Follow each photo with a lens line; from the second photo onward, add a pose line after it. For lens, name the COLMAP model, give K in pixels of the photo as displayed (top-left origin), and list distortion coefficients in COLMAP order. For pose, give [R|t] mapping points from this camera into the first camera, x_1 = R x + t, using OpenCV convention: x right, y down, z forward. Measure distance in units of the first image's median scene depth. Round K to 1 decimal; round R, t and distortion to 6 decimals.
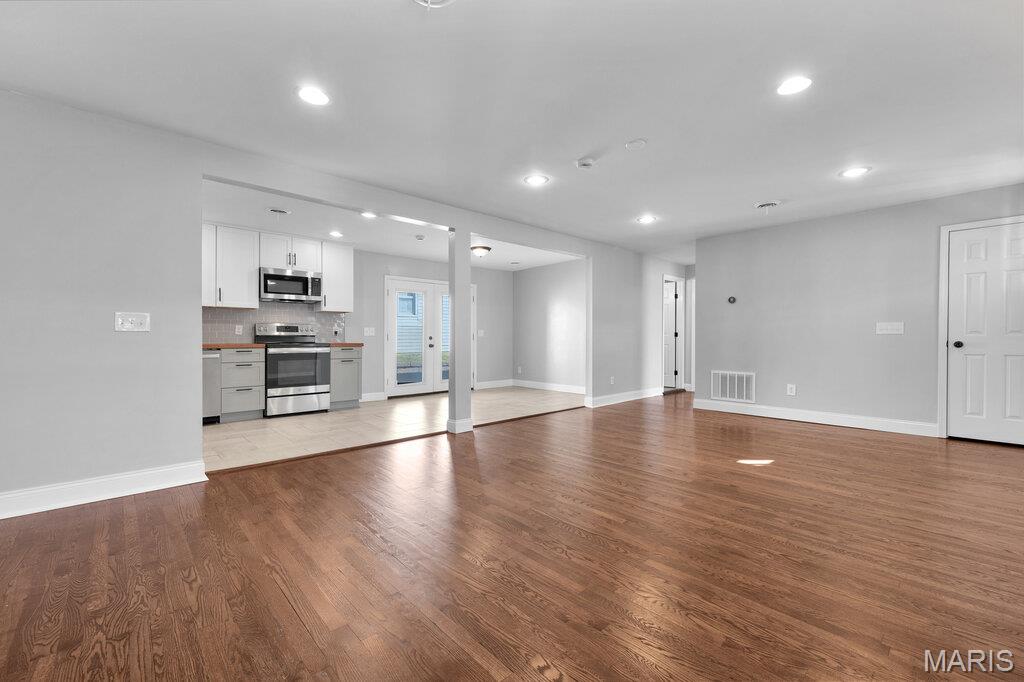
lens RADIAL K [[422.7, 0, 515.4], [0, 422.7, 335.6], [0, 0, 1]] dist [0.011976, 0.000073]
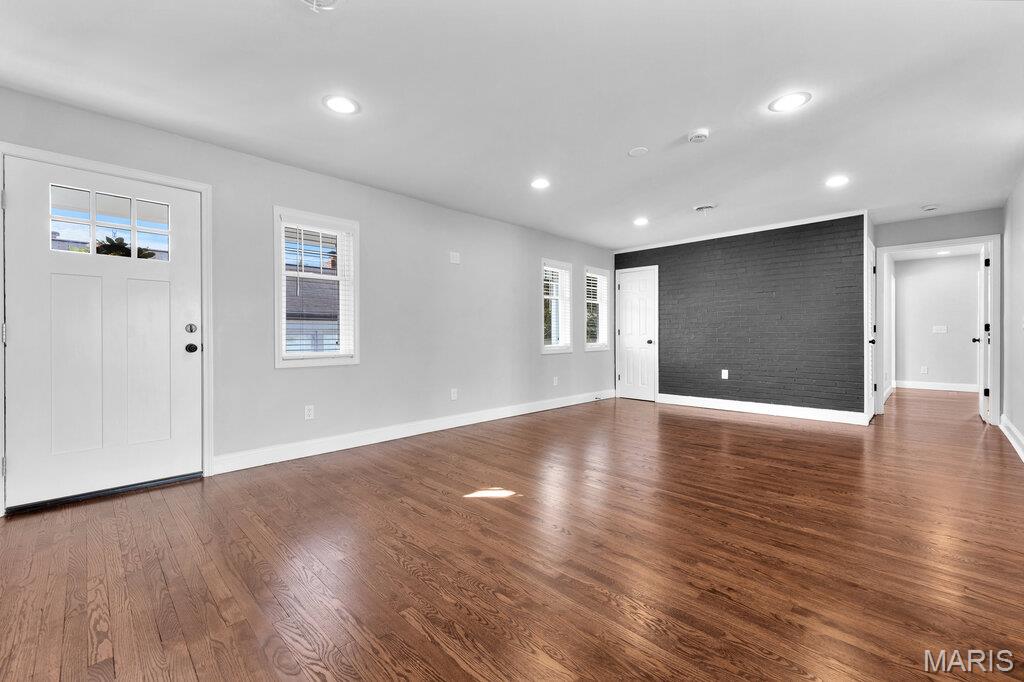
lens RADIAL K [[422.7, 0, 508.7], [0, 422.7, 339.5], [0, 0, 1]] dist [0.011976, 0.000073]
pose [[-0.999724, 0.004867, -0.022974, 0.434490], [0.004818, 0.999986, 0.002202, 0.006617], [0.022984, 0.002090, -0.999734, 1.424843]]
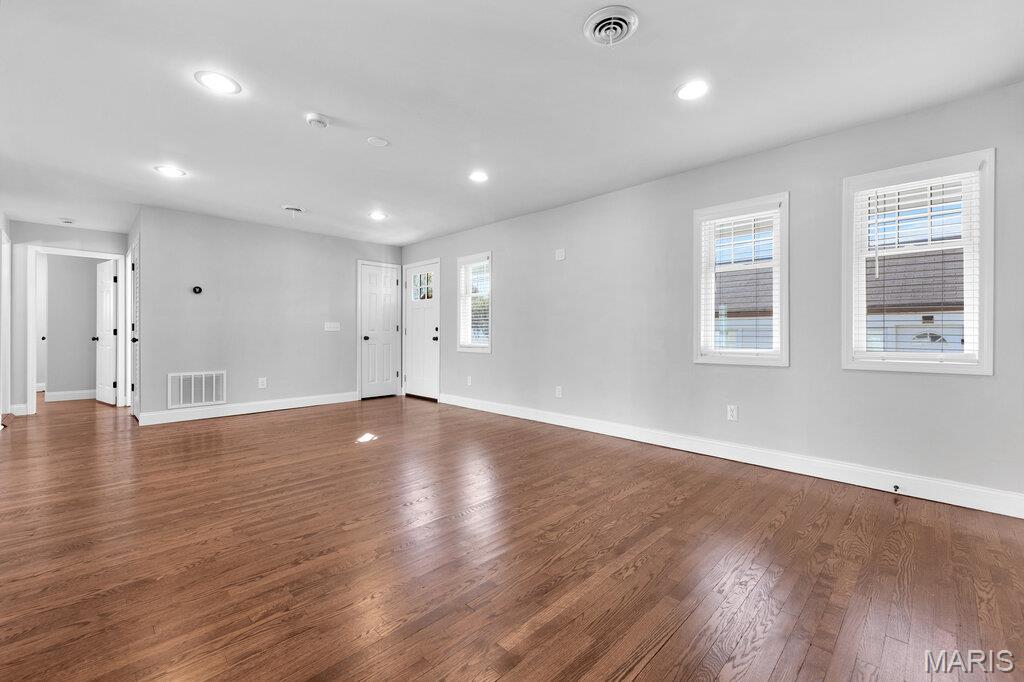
lens RADIAL K [[422.7, 0, 516.8], [0, 422.7, 339.0], [0, 0, 1]] dist [0.011976, 0.000073]
pose [[-0.034371, -0.012885, 0.999326, -0.511990], [-0.007104, 0.999895, 0.012648, 0.000764], [-0.999384, -0.006665, -0.034459, 0.494308]]
